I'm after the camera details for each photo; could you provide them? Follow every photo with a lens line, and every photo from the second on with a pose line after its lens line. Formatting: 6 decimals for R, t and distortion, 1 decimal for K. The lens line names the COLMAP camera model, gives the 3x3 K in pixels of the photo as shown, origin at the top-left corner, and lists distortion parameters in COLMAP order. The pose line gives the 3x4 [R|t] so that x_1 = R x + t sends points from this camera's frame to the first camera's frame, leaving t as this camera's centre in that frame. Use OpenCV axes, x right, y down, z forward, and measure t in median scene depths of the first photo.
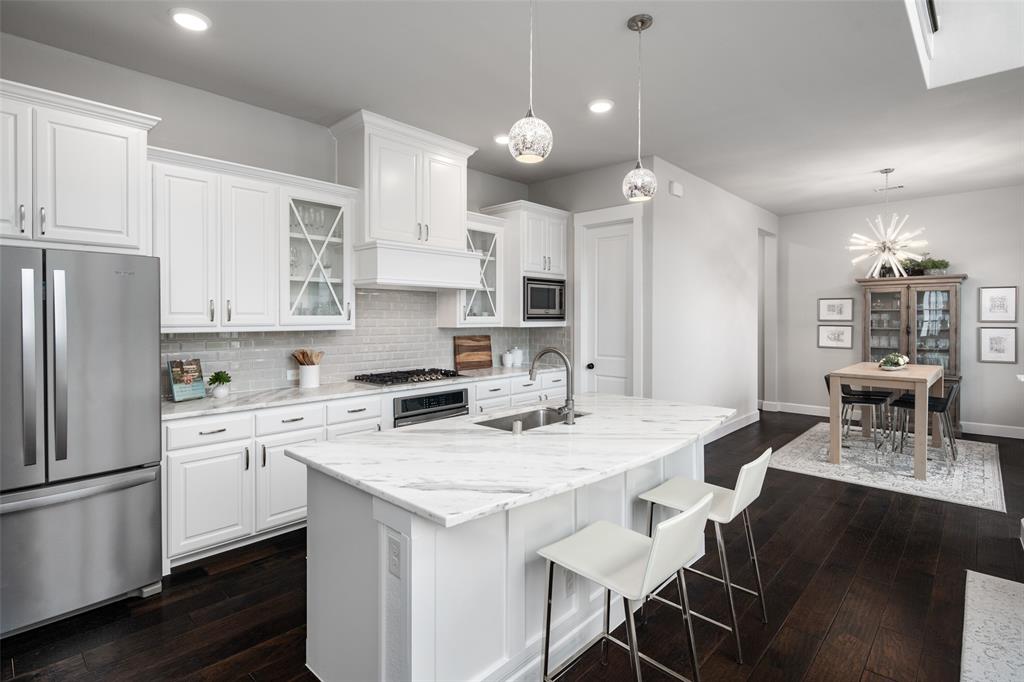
lens RADIAL K [[503.2, 0, 498.9], [0, 503.2, 324.5], [0, 0, 1]] dist [-0.005237, -0.001274]
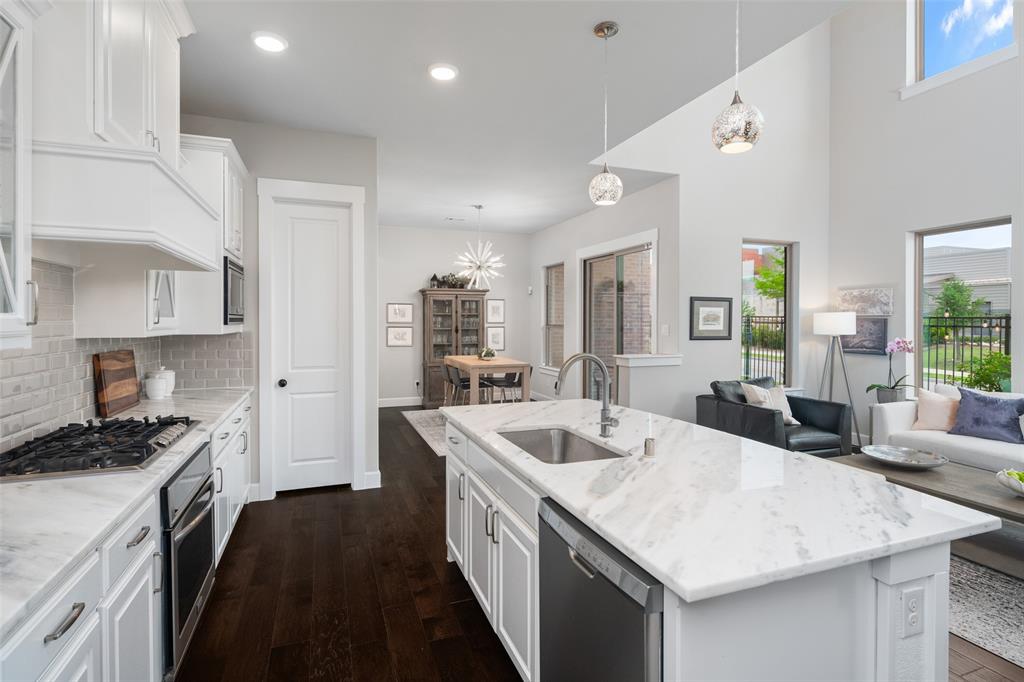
lens RADIAL K [[503.2, 0, 507.4], [0, 503.2, 331.9], [0, 0, 1]] dist [-0.005237, -0.001274]
pose [[0.437283, -0.019575, 0.899111, -0.379448], [0.011148, 0.999804, 0.016345, -0.004095], [-0.899255, 0.002876, 0.437415, 0.385608]]
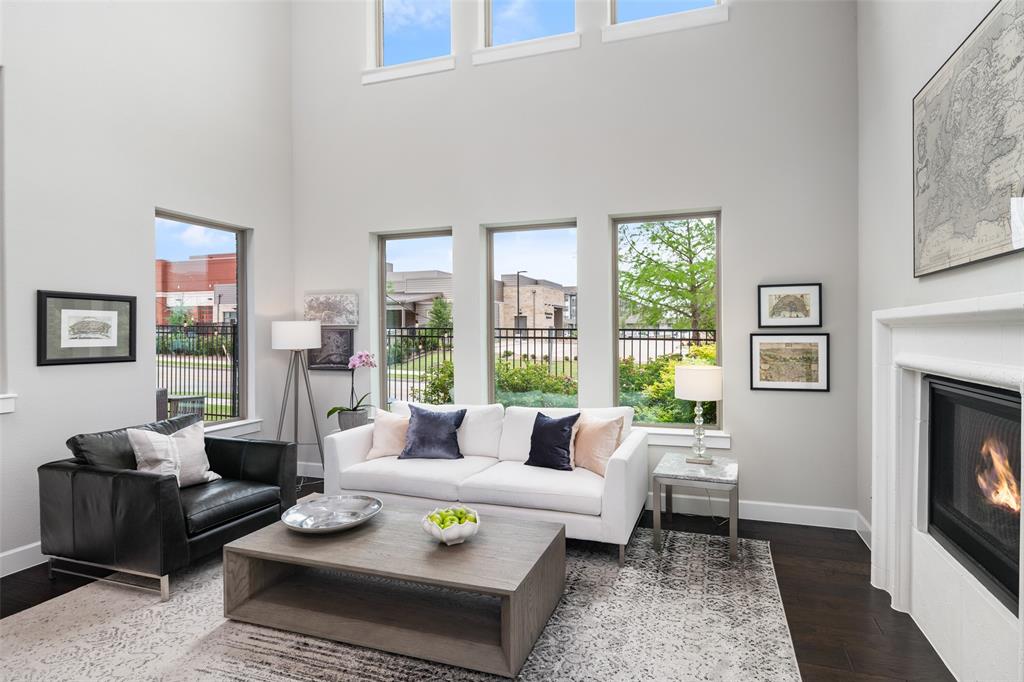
lens RADIAL K [[518.1, 0, 545.2], [0, 518.1, 330.7], [0, 0, 1]] dist [0.003335, 0.000774]
pose [[-0.445471, 0.001961, 0.895294, -0.089334], [0.013179, 0.999904, 0.004367, -0.002509], [-0.895199, 0.013744, -0.445454, 0.232909]]
